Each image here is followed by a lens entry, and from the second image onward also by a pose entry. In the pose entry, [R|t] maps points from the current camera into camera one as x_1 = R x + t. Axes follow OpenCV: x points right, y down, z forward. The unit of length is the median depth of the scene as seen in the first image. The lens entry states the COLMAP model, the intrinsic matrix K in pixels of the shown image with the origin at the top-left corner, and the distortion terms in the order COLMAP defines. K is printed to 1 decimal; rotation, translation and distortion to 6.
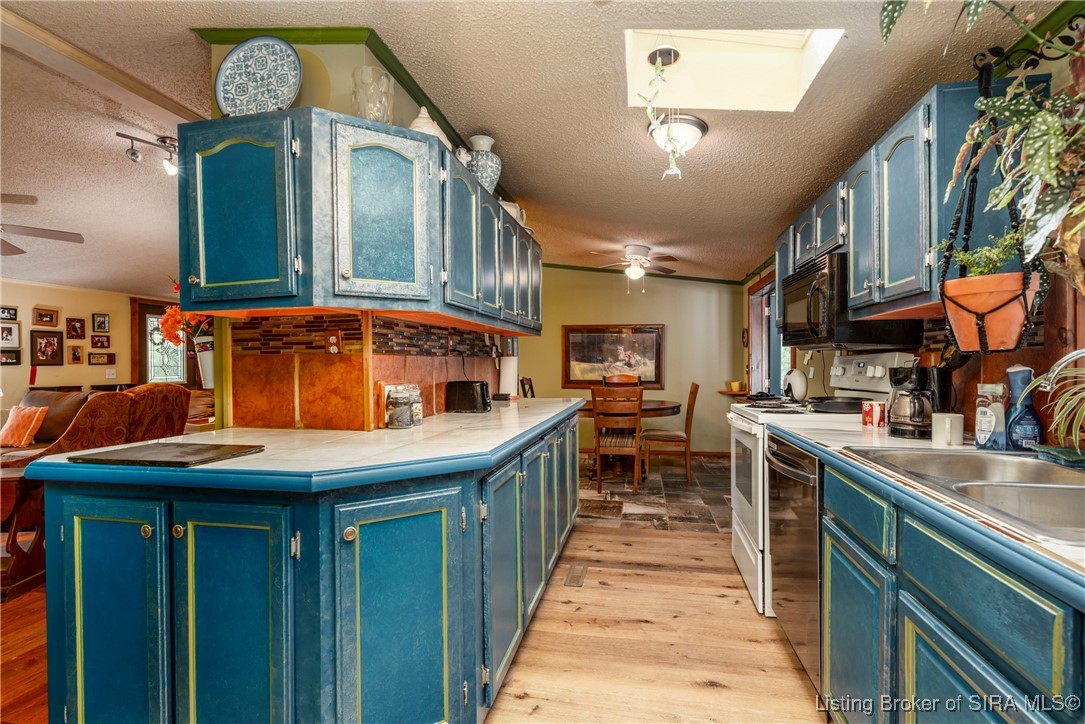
lens RADIAL K [[520.9, 0, 541.4], [0, 520.9, 364.1], [0, 0, 1]] dist [-0.001389, 0.000046]
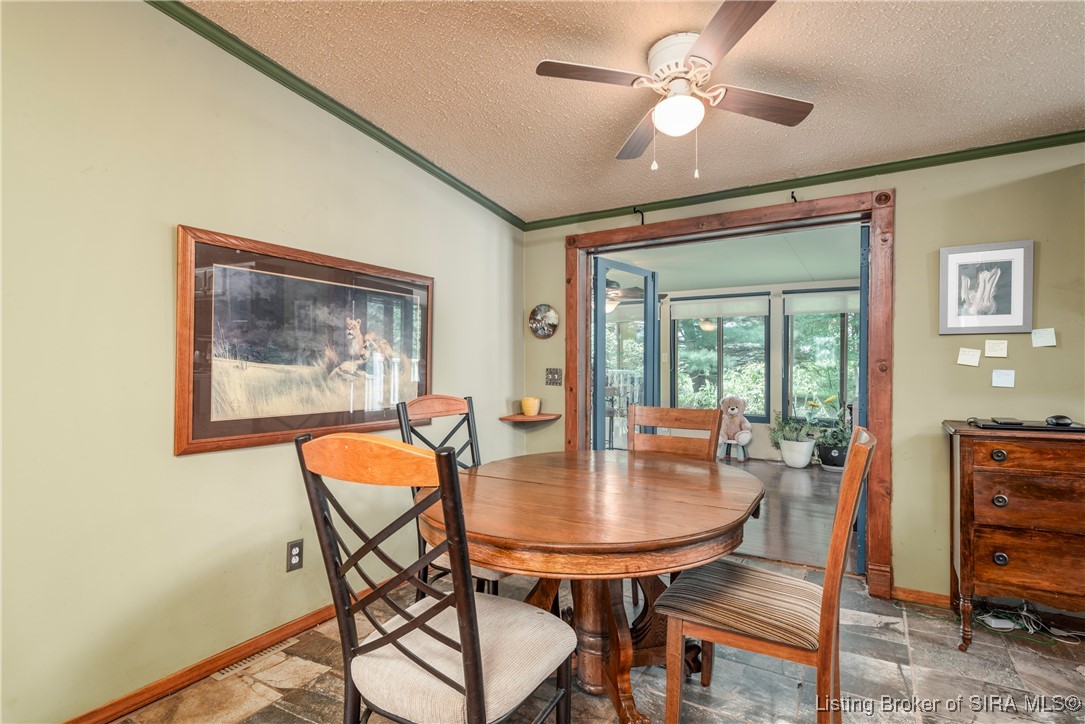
lens RADIAL K [[541.3, 0, 543.7], [0, 541.3, 362.2], [0, 0, 1]] dist [-0.001540, -0.000341]
pose [[0.336170, 0.011719, 0.941729, -0.167448], [-0.003891, 0.999931, -0.011054, 0.000227], [-0.941793, 0.000052, 0.336192, 0.733702]]
